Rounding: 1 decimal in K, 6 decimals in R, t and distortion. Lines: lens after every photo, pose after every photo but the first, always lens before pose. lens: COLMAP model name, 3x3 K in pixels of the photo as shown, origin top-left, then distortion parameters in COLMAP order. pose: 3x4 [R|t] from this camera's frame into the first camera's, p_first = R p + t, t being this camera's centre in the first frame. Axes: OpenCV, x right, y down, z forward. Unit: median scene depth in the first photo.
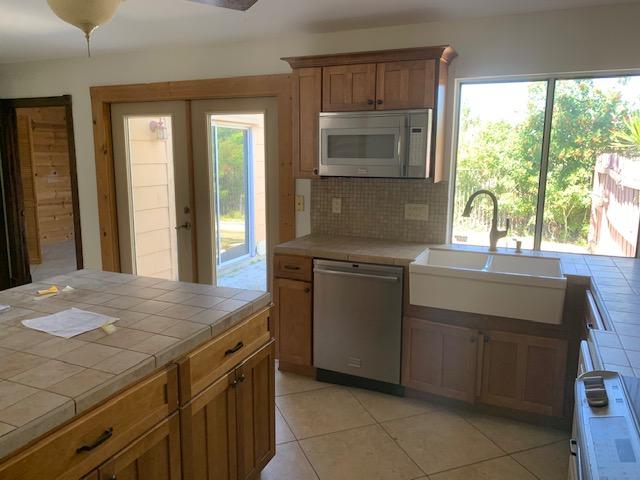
lens RADIAL K [[482.7, 0, 318.5], [0, 482.7, 231.8], [0, 0, 1]] dist [0.007374, -0.004549]
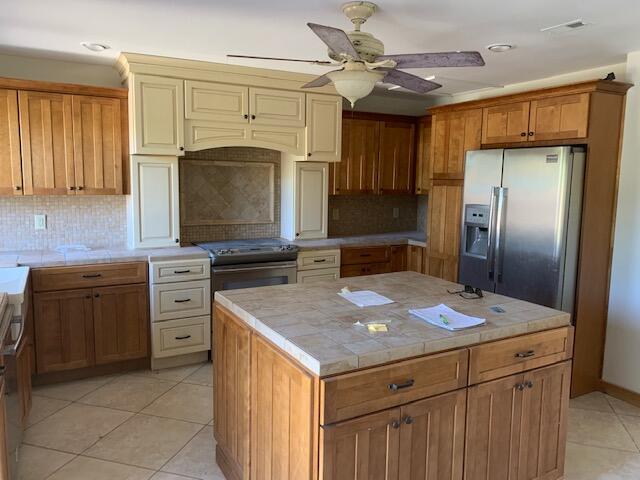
lens RADIAL K [[482.7, 0, 318.5], [0, 482.7, 231.8], [0, 0, 1]] dist [0.007374, -0.004549]
pose [[-0.794231, -0.091398, 0.600702, -1.036322], [0.079056, 0.964675, 0.251302, -0.300385], [-0.602451, 0.247081, -0.758949, 1.776498]]
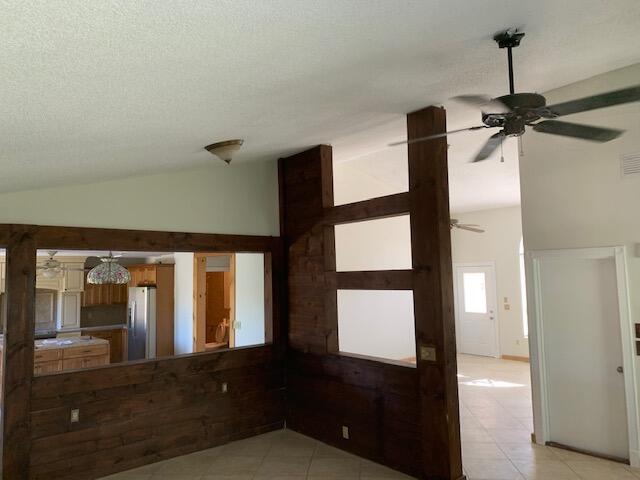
lens RADIAL K [[482.7, 0, 318.5], [0, 482.7, 231.8], [0, 0, 1]] dist [0.007374, -0.004549]
pose [[-0.900751, 0.053693, 0.431004, -3.915908], [0.089434, 0.993993, 0.063079, -0.724766], [-0.425028, 0.095365, -0.900142, 3.229468]]
